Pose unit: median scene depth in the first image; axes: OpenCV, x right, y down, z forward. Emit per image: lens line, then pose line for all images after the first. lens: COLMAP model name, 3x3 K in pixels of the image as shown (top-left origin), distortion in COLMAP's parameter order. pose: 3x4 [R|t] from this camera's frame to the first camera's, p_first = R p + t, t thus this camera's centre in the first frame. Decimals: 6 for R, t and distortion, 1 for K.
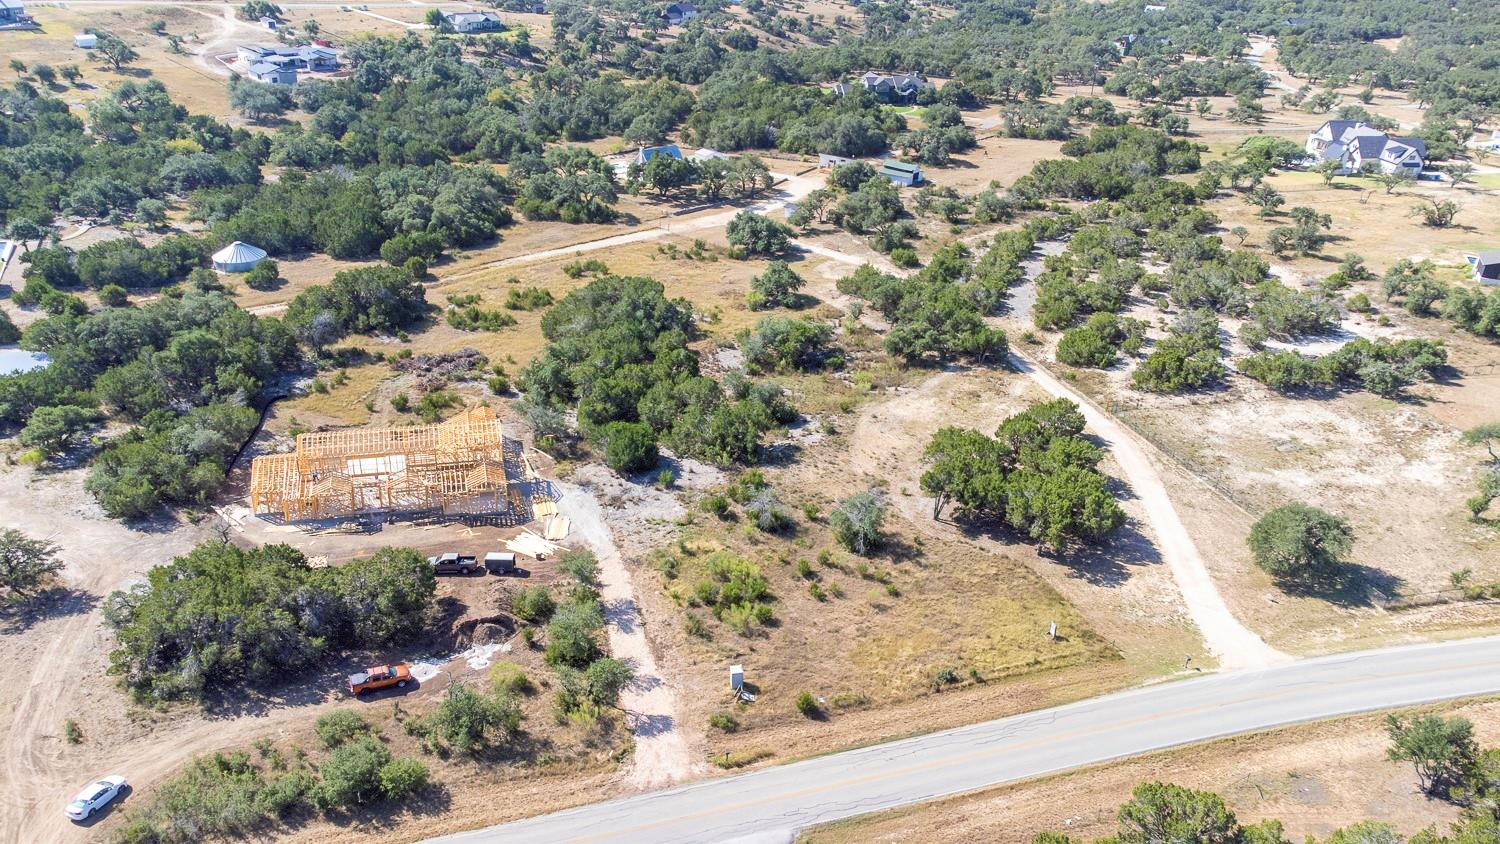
lens RADIAL K [[1121.8, 0, 749.5], [0, 1121.8, 425.5], [0, 0, 1]] dist [0.017972, 0.056432]
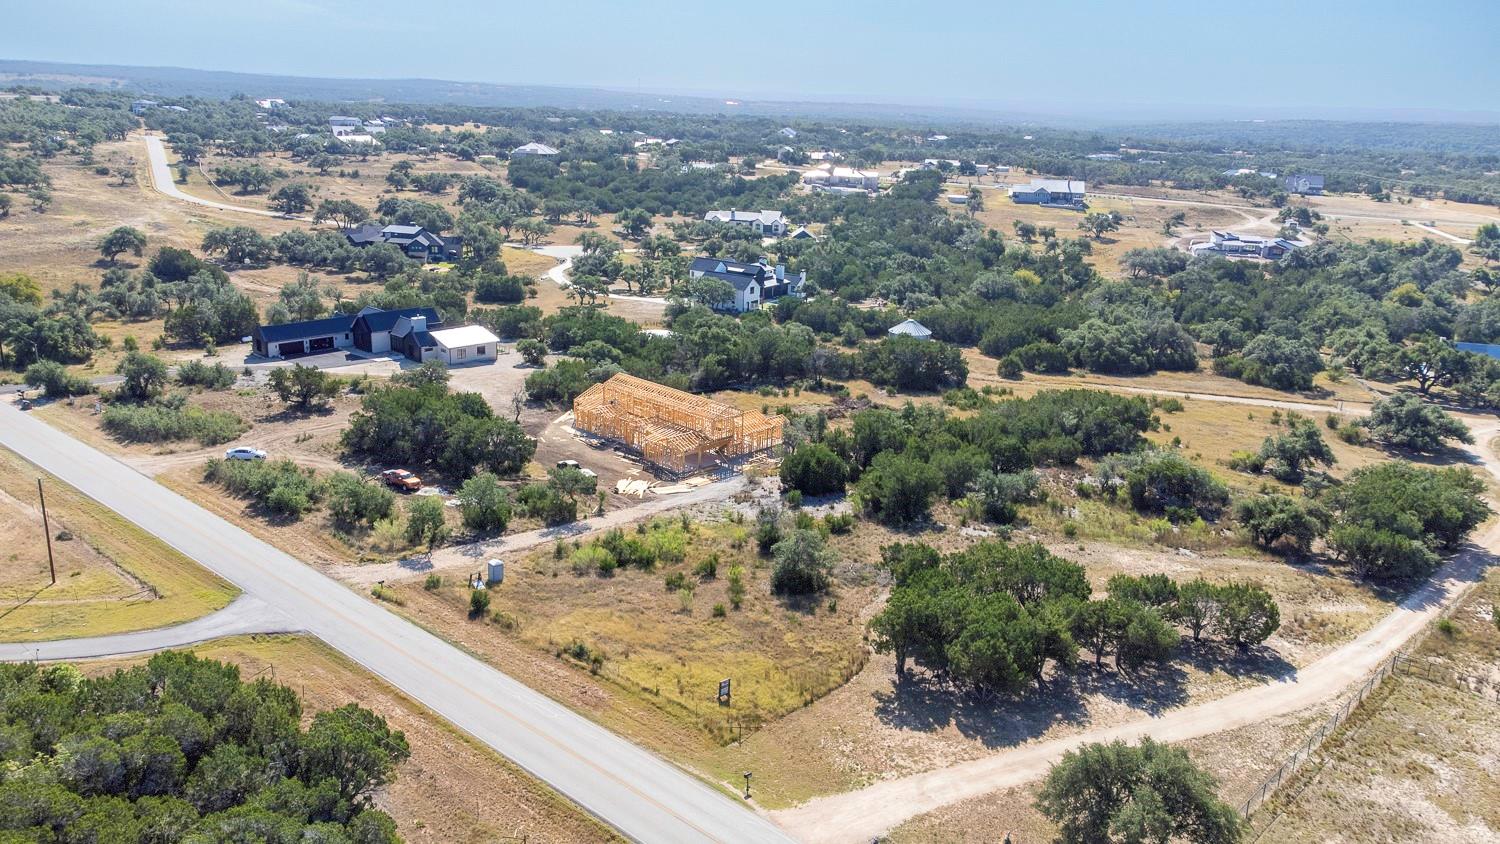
lens RADIAL K [[1121.8, 0, 745.5], [0, 1121.8, 422.8], [0, 0, 1]] dist [0.017972, 0.056432]
pose [[0.510716, 0.220163, -0.831082, 0.681527], [-0.395514, 0.918460, 0.000259, 0.004295], [0.763373, 0.328573, 0.556149, 0.398162]]
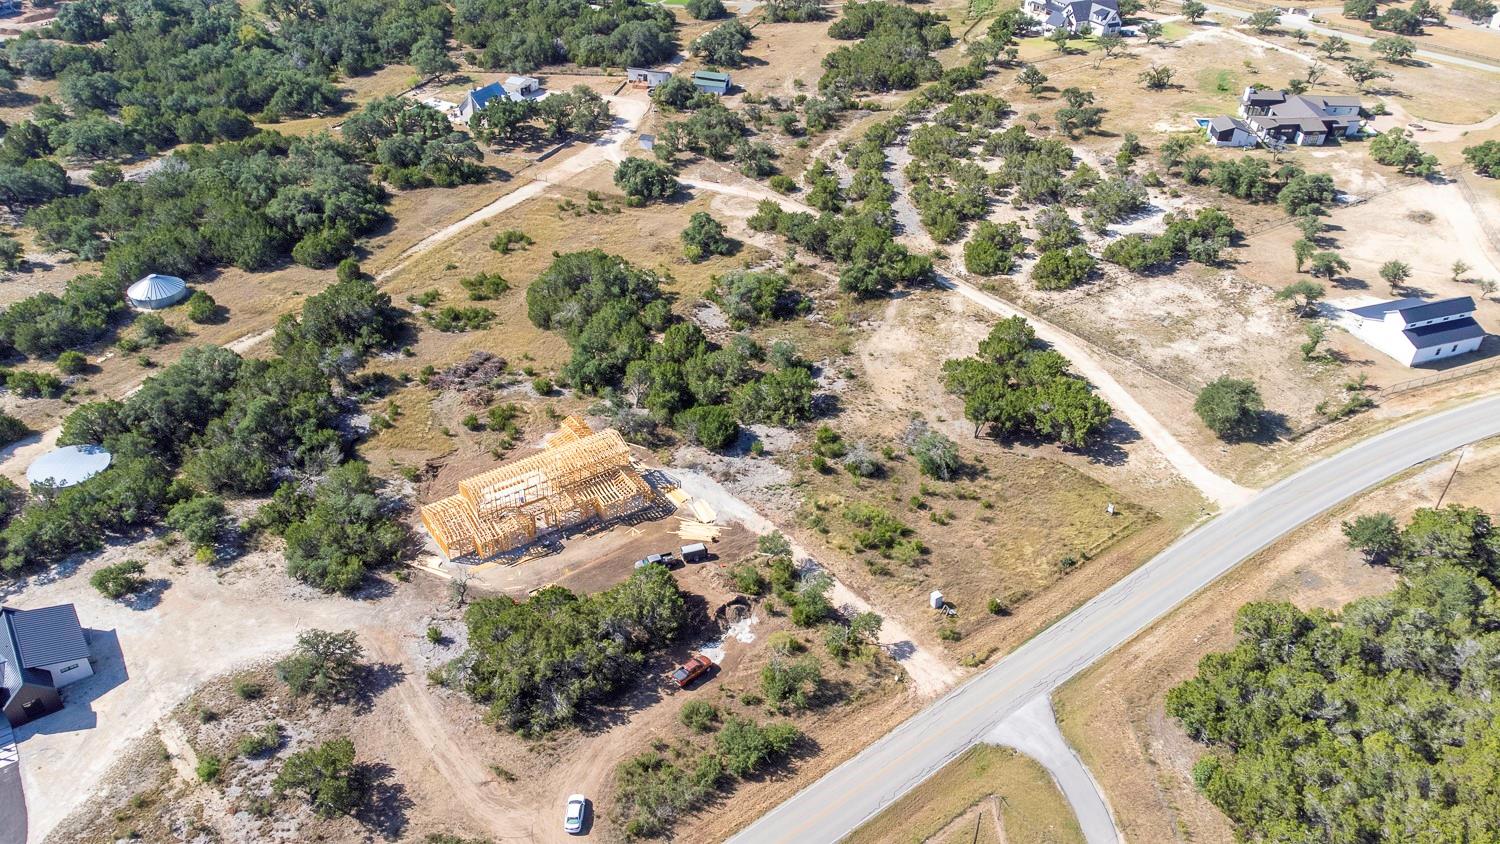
lens RADIAL K [[1121.8, 0, 750.3], [0, 1121.8, 423.2], [0, 0, 1]] dist [0.017972, 0.056432]
pose [[0.939510, -0.211242, 0.269626, -0.396876], [0.167194, 0.969858, 0.177263, -0.192419], [-0.298944, -0.121461, 0.946509, -0.147936]]
